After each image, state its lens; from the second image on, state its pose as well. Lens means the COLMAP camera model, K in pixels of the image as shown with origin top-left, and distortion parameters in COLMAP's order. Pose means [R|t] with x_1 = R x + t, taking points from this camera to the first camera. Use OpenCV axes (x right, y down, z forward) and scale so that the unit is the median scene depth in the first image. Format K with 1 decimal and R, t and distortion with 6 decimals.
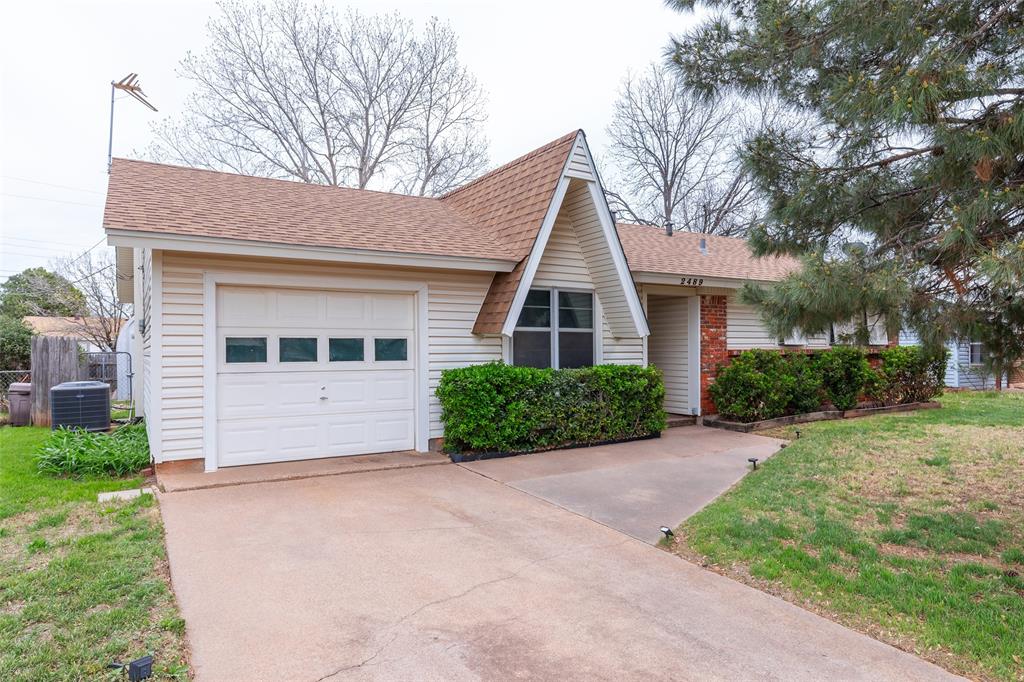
lens RADIAL K [[633.6, 0, 508.9], [0, 633.6, 340.4], [0, 0, 1]] dist [0.000129, 0.001839]
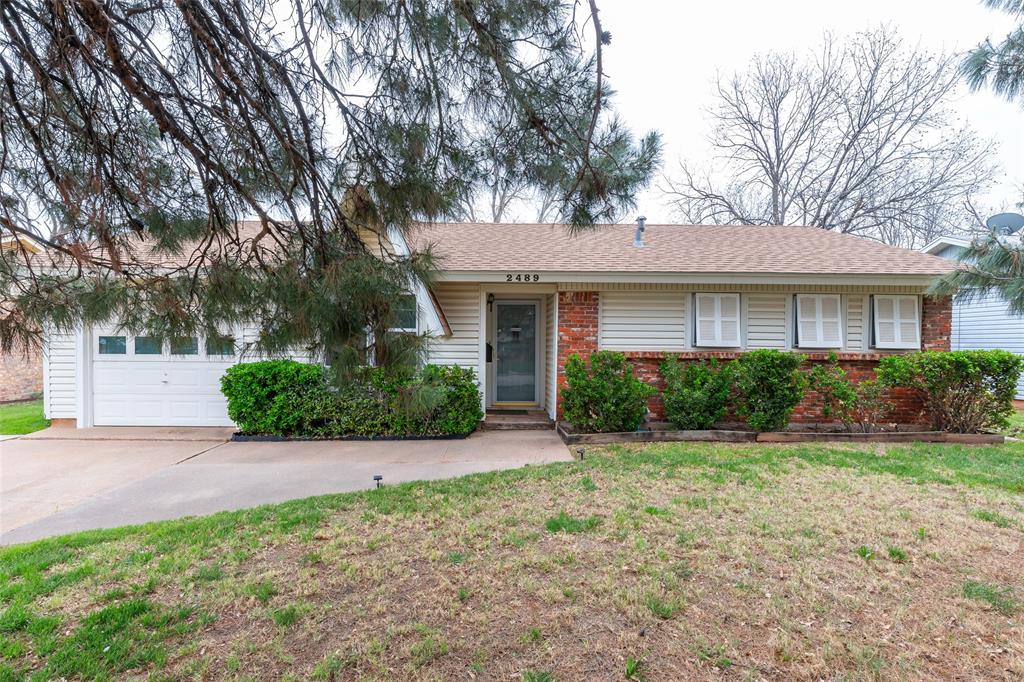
lens RADIAL K [[468.4, 0, 507.7], [0, 468.4, 345.2], [0, 0, 1]] dist [-0.001441, -0.000297]
pose [[0.856364, 0.010968, -0.516256, 0.682548], [-0.003871, 0.999883, 0.014822, -0.003473], [0.516358, -0.010695, 0.856306, 0.427360]]
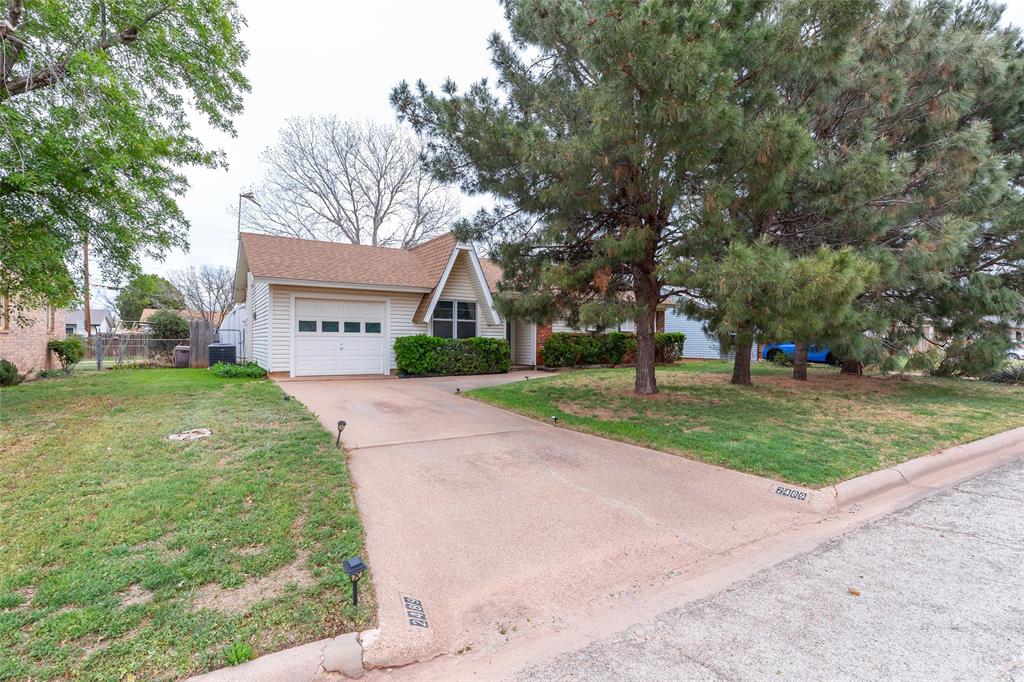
lens RADIAL K [[498.8, 0, 510.8], [0, 498.8, 338.5], [0, 0, 1]] dist [-0.003855, -0.000225]
pose [[0.999776, 0.013812, 0.016058, 0.228011], [-0.013992, 0.999840, 0.011143, 0.022396], [-0.015901, -0.011366, 0.999809, -0.635306]]
